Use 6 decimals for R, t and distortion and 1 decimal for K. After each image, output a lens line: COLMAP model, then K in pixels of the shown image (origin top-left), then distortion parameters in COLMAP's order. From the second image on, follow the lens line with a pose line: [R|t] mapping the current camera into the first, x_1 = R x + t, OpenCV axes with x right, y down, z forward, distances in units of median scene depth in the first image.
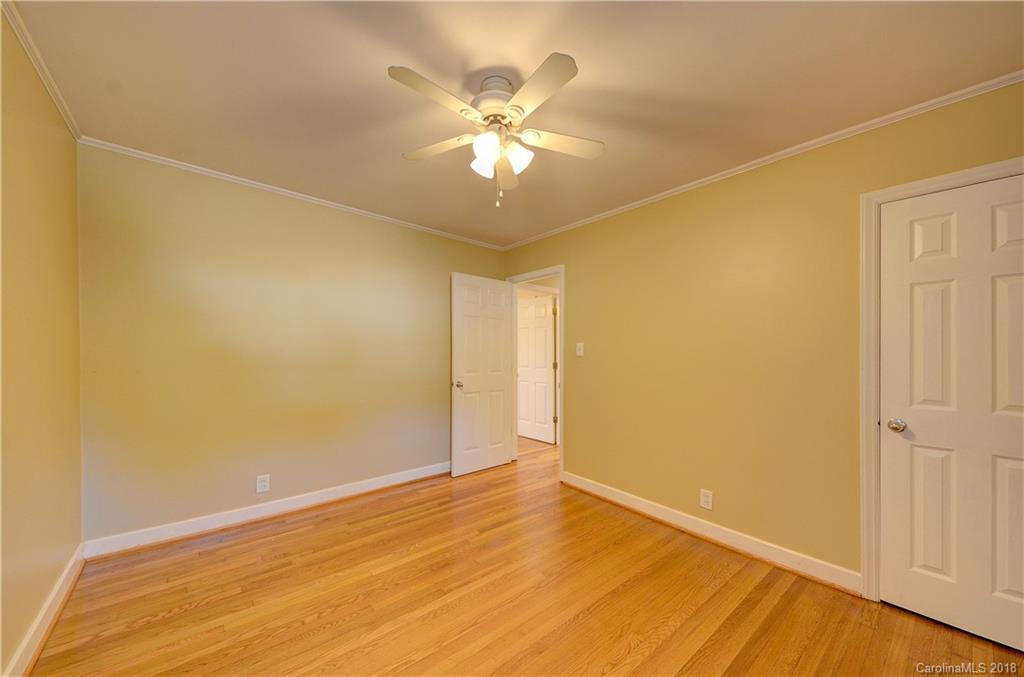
lens RADIAL K [[380.3, 0, 518.8], [0, 380.3, 349.4], [0, 0, 1]] dist [0.020379, -0.000019]
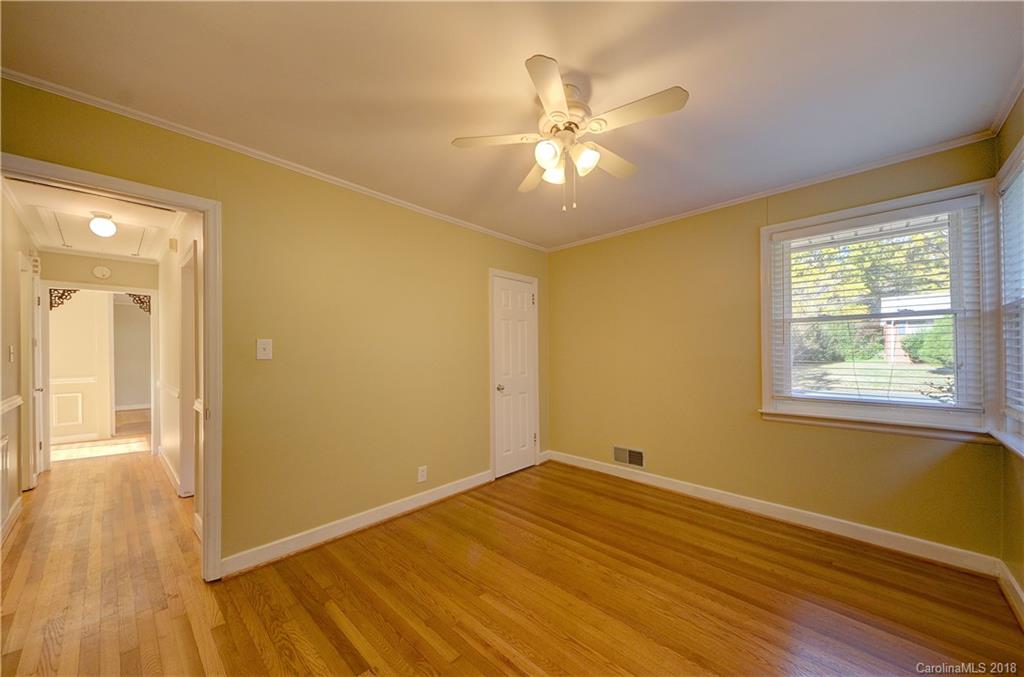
lens RADIAL K [[359.5, 0, 512.8], [0, 359.5, 352.9], [0, 0, 1]] dist [0.063785, -0.025269]
pose [[-0.107751, -0.003412, 0.994172, -0.845961], [0.001863, 0.999992, 0.003633, 0.006163], [-0.994176, 0.002243, -0.107744, 1.048588]]
